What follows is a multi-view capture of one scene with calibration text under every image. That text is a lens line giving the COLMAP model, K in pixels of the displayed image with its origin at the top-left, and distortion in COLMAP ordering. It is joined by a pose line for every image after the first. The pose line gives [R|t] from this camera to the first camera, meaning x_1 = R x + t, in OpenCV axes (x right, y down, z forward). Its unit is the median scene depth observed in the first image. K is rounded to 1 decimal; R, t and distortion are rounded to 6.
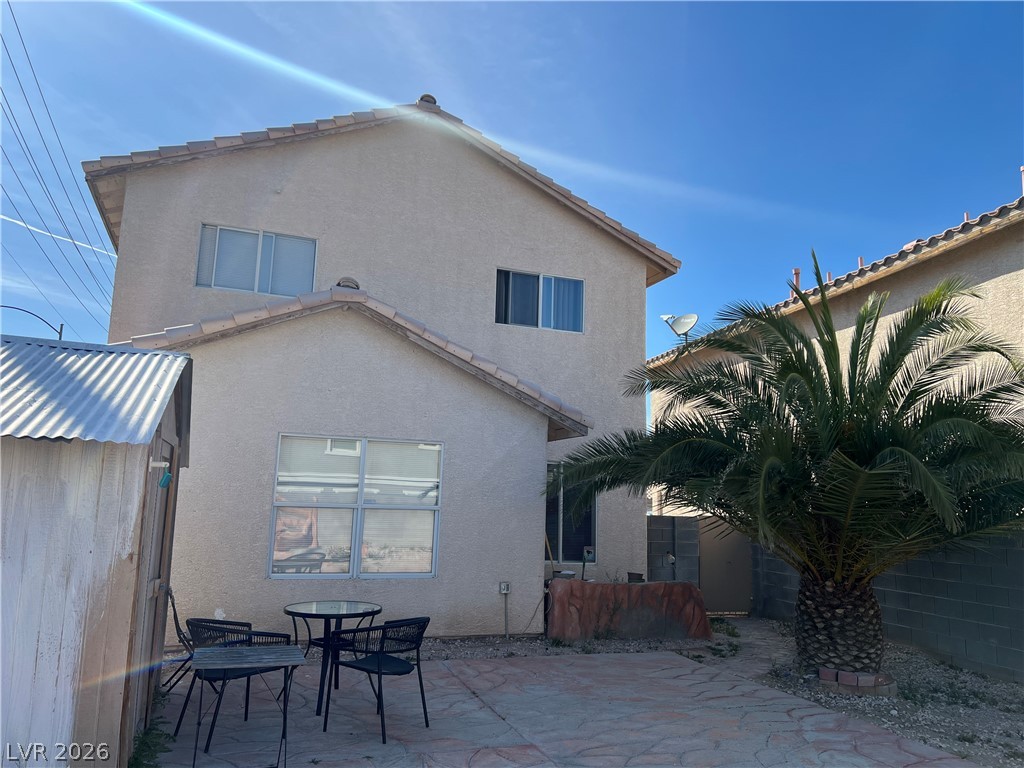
lens RADIAL K [[767.7, 0, 522.5], [0, 767.7, 384.1], [0, 0, 1]] dist [0.083418, -0.097754]
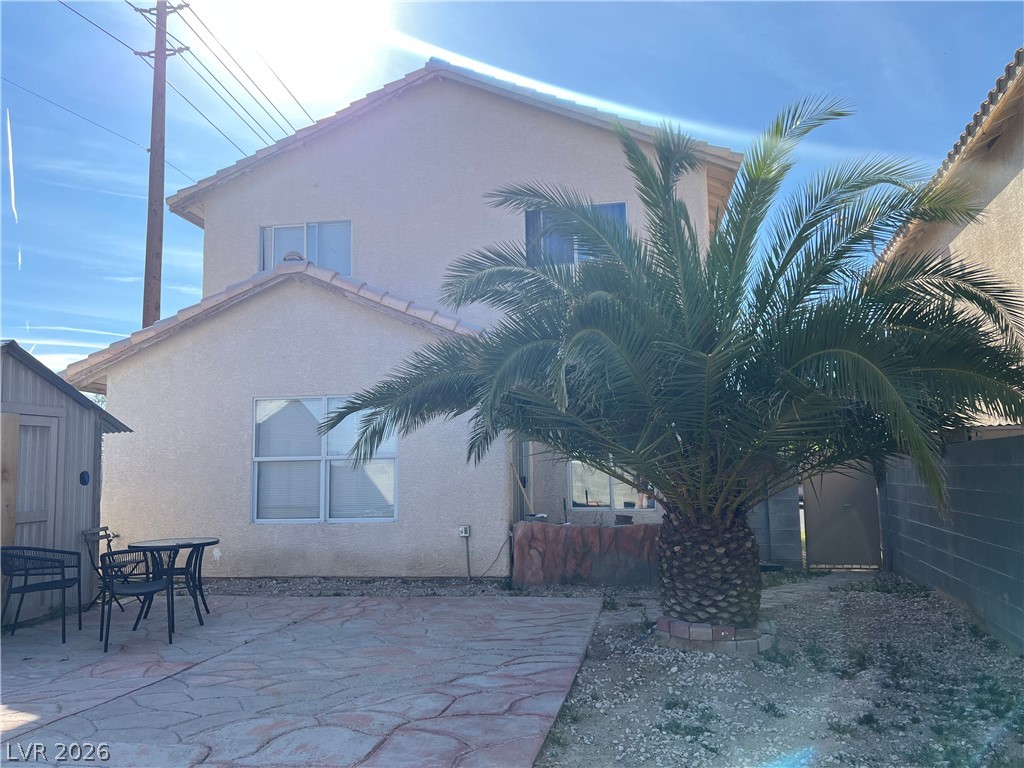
lens RADIAL K [[767.7, 0, 522.5], [0, 767.7, 384.1], [0, 0, 1]] dist [0.083418, -0.097754]
pose [[0.865218, -0.101458, -0.491024, 0.537269], [0.123319, 0.992291, 0.012265, 0.070150], [0.485994, -0.071165, 0.871060, 0.176027]]
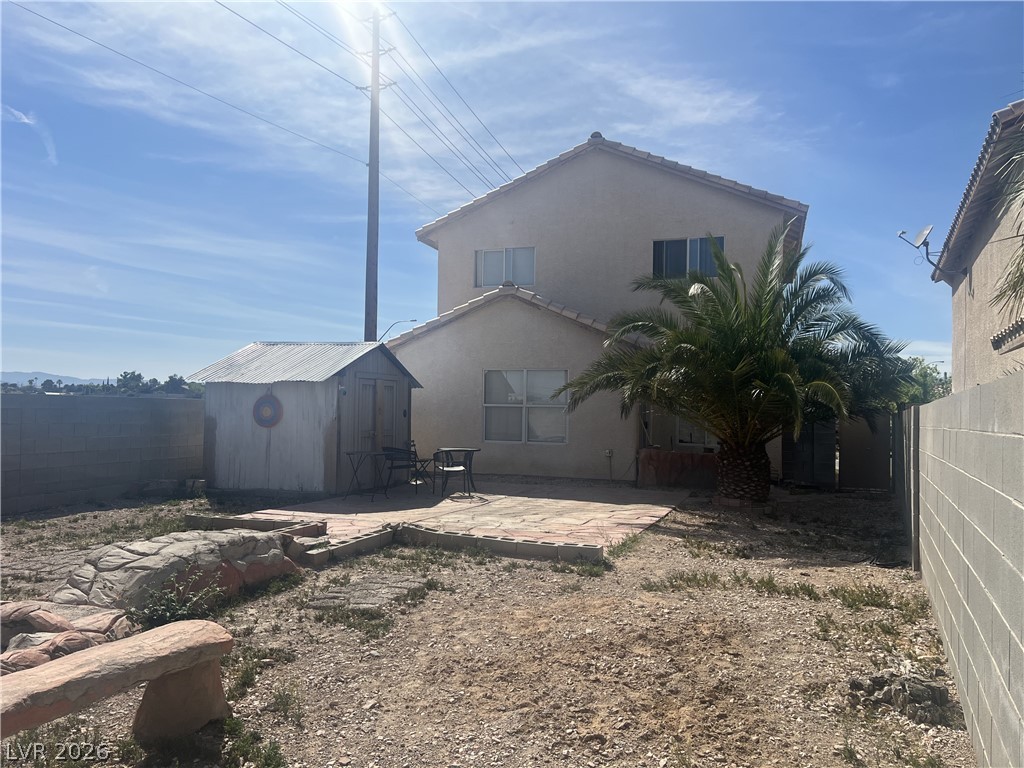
lens RADIAL K [[767.7, 0, 522.5], [0, 767.7, 384.1], [0, 0, 1]] dist [0.083418, -0.097754]
pose [[0.778045, -0.038992, -0.626997, 0.853362], [0.106649, 0.991783, 0.070664, -0.019034], [0.619089, -0.121848, 0.775810, -0.371741]]
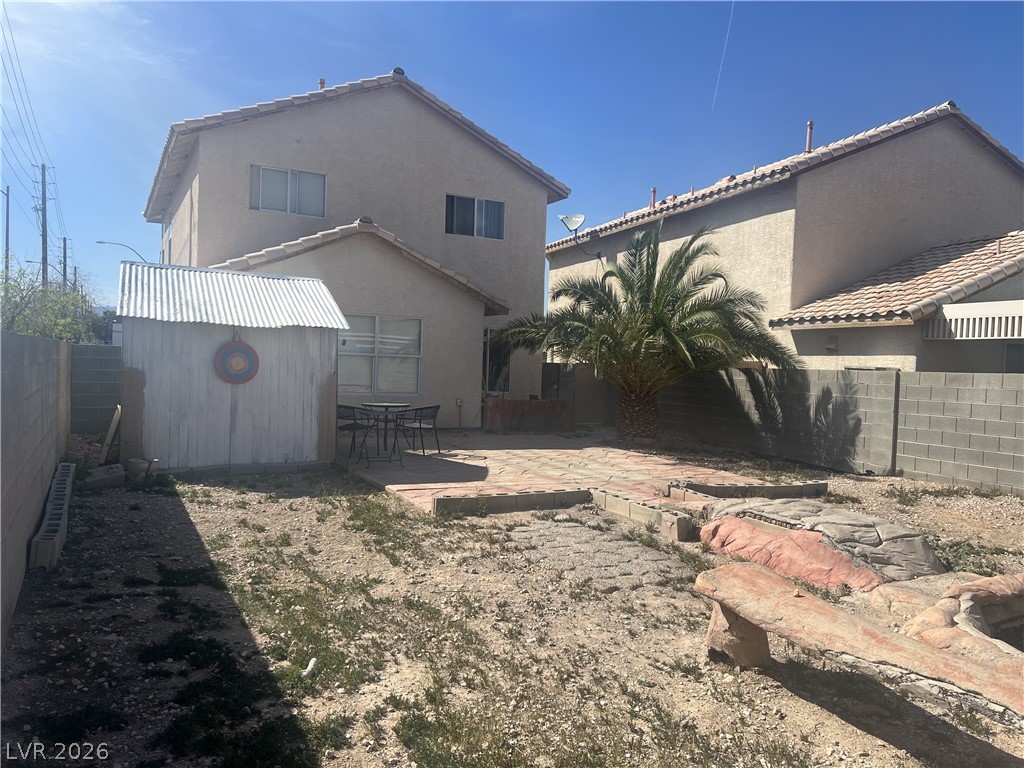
lens RADIAL K [[767.7, 0, 522.5], [0, 767.7, 384.1], [0, 0, 1]] dist [0.083418, -0.097754]
pose [[0.991836, 0.000022, 0.127521, -0.097794], [-0.024289, 0.981726, 0.188746, -0.099206], [-0.125187, -0.190302, 0.973711, -0.656210]]
